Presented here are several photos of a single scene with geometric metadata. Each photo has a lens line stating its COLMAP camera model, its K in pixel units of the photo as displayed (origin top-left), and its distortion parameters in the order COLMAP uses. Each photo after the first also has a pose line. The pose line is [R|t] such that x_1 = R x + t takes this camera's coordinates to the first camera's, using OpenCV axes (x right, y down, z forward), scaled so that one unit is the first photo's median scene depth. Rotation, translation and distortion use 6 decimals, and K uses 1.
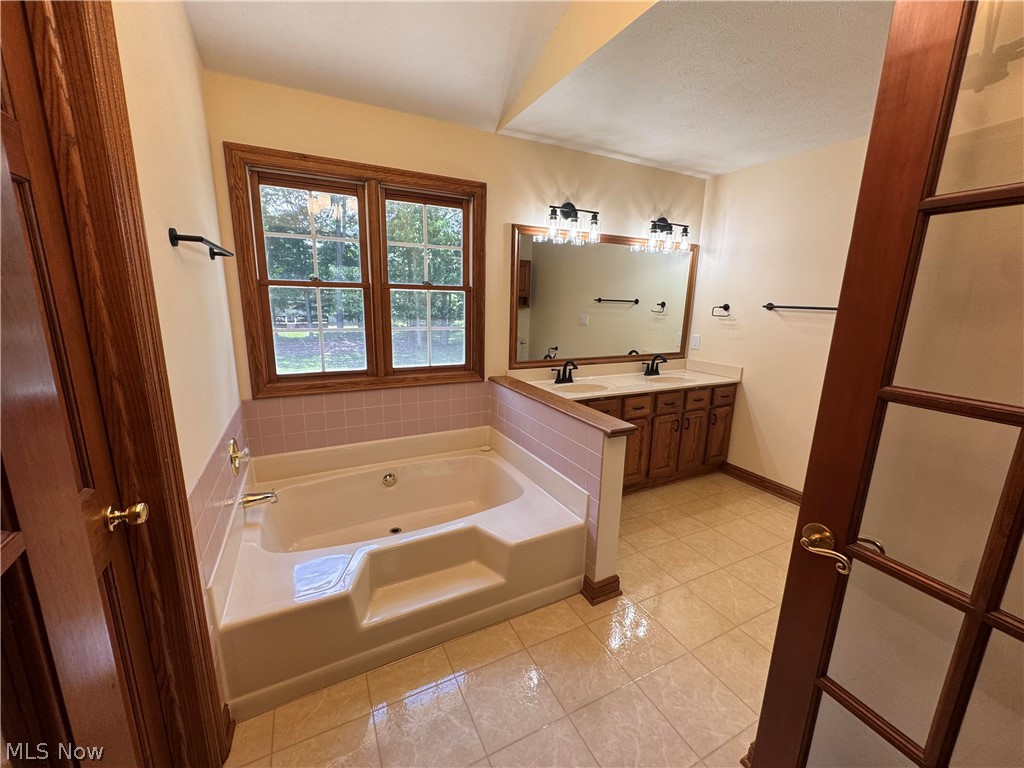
lens RADIAL K [[405.9, 0, 509.8], [0, 405.9, 383.6], [0, 0, 1]] dist [-0.011886, -0.000346]
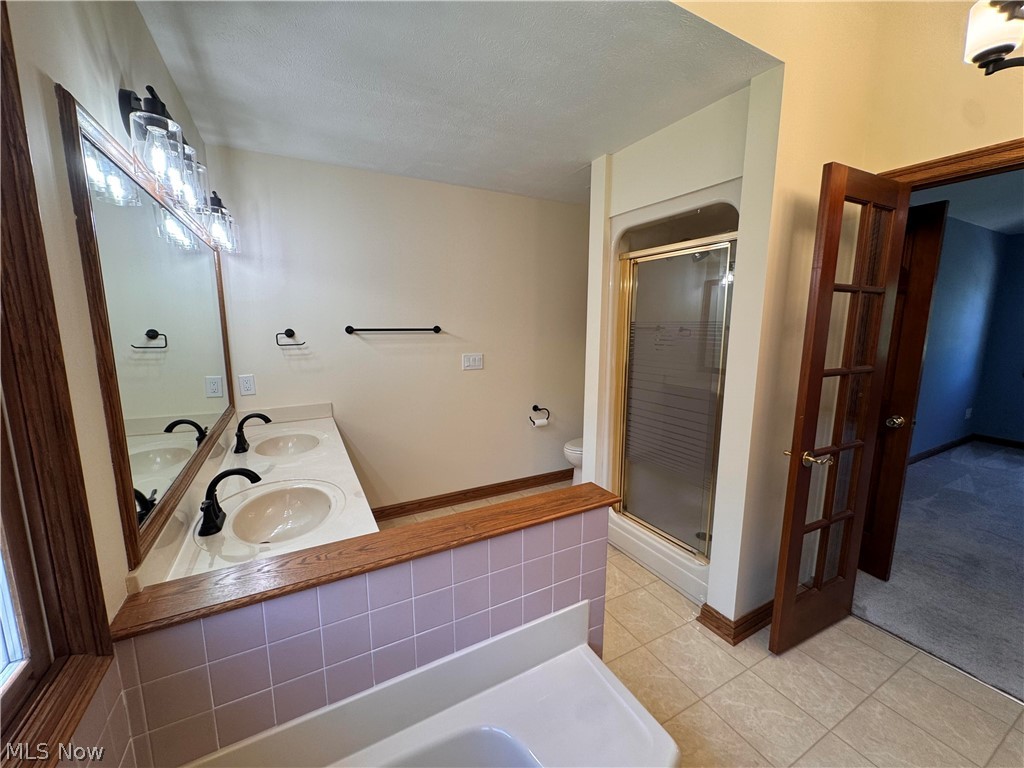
lens RADIAL K [[405.9, 0, 509.0], [0, 405.9, 383.2], [0, 0, 1]] dist [-0.011886, -0.000346]
pose [[-0.054030, -0.167418, 0.984404, -0.286357], [0.210248, 0.961836, 0.175120, -0.160995], [-0.976154, 0.216431, -0.016769, 0.698602]]
